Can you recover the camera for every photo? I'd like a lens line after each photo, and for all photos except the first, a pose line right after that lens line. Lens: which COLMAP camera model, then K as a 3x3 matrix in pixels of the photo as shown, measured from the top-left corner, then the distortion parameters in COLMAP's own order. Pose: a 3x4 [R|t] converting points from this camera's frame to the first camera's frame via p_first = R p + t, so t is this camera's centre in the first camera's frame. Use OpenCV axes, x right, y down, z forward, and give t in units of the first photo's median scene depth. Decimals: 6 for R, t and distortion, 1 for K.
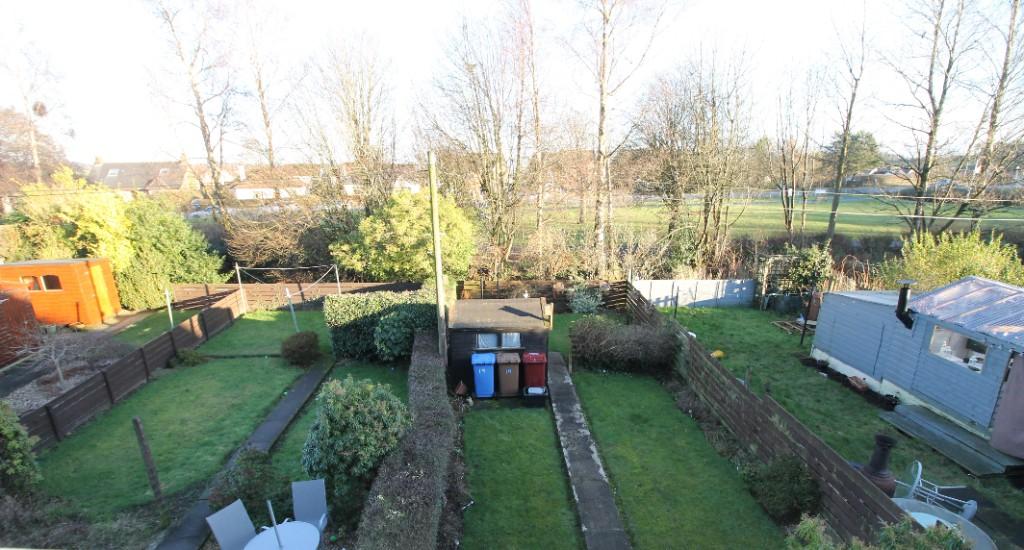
lens RADIAL K [[491.2, 0, 510.0], [0, 491.2, 317.5], [0, 0, 1]] dist [0.001207, -0.000539]
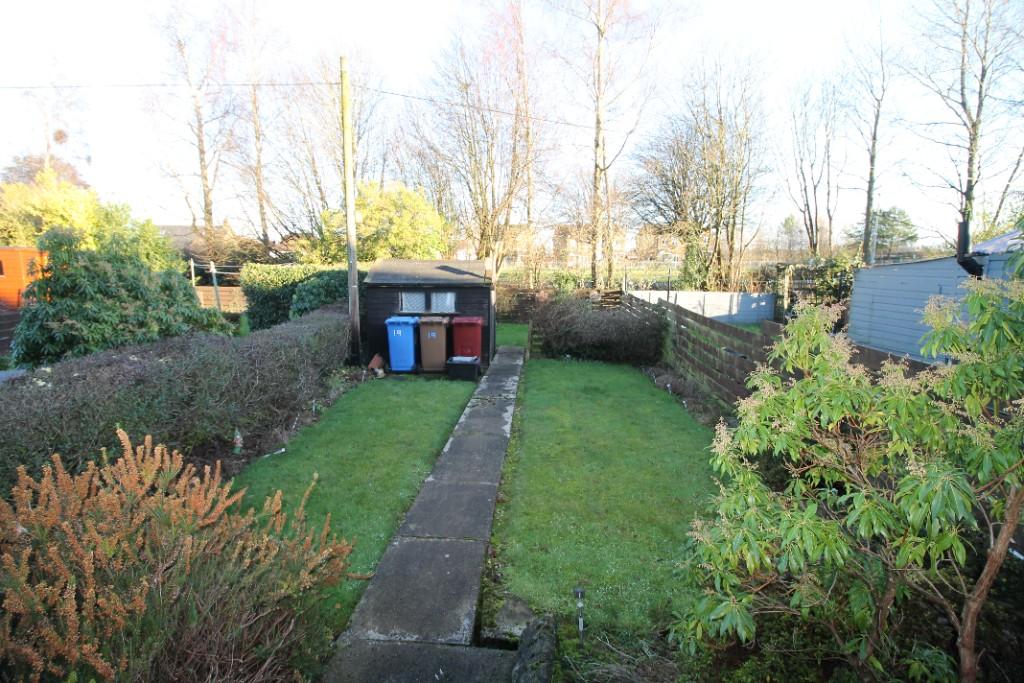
lens RADIAL K [[479.6, 0, 512.8], [0, 479.6, 324.6], [0, 0, 1]] dist [-0.004614, -0.001339]
pose [[0.996945, 0.024831, -0.074051, 0.127541], [-0.037239, 0.984530, -0.171214, 0.154527], [0.068654, 0.173448, 0.982447, 0.190448]]
